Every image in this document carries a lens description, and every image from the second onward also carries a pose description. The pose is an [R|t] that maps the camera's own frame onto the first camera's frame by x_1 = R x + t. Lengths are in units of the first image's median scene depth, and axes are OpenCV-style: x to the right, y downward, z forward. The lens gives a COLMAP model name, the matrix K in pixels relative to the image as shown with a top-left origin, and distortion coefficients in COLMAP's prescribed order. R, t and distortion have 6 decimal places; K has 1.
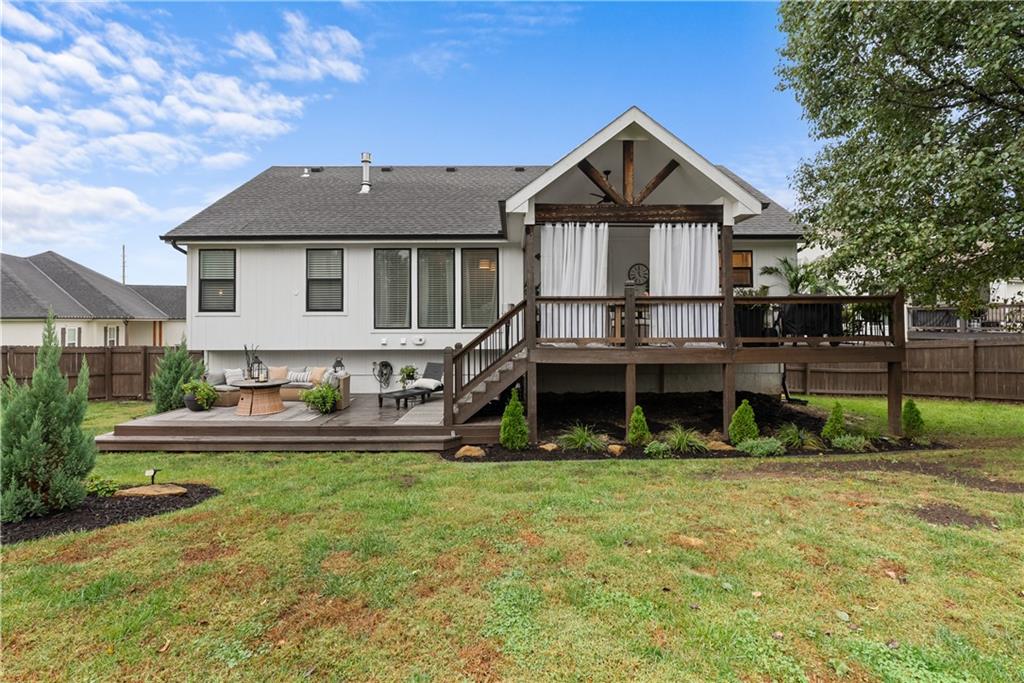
lens RADIAL K [[467.6, 0, 513.9], [0, 467.6, 326.2], [0, 0, 1]] dist [-0.003481, -0.000084]
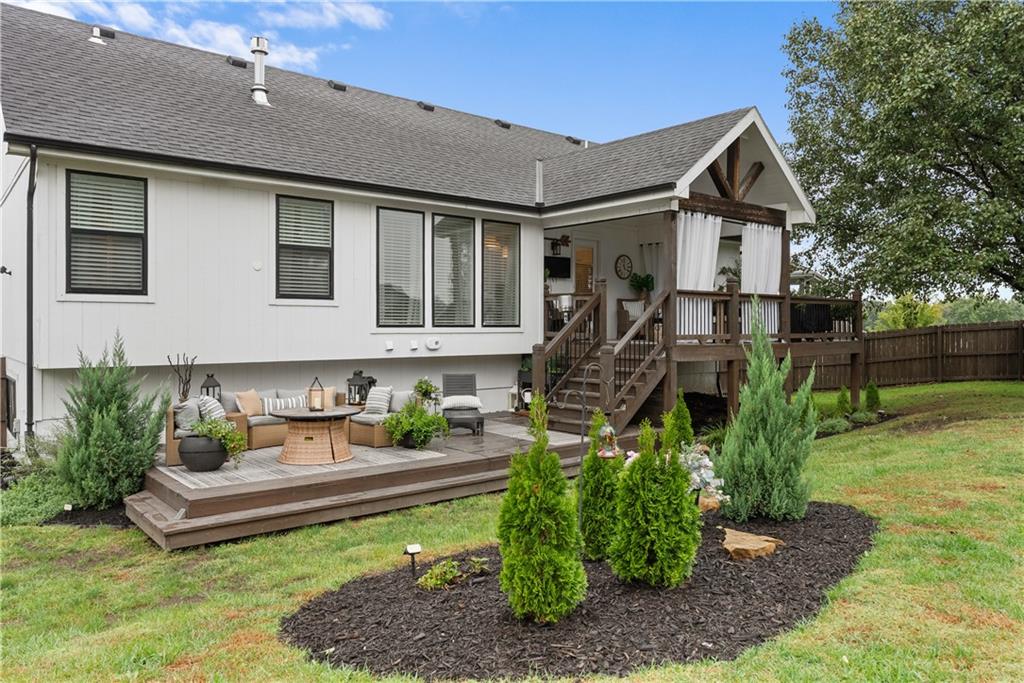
lens RADIAL K [[726.1, 0, 512.7], [0, 726.1, 337.0], [0, 0, 1]] dist [0.010952, 0.001947]
pose [[0.765100, -0.005939, 0.643884, -0.898796], [0.004464, 0.999982, 0.003919, 0.018372], [-0.643896, -0.000125, 0.765113, 0.093028]]
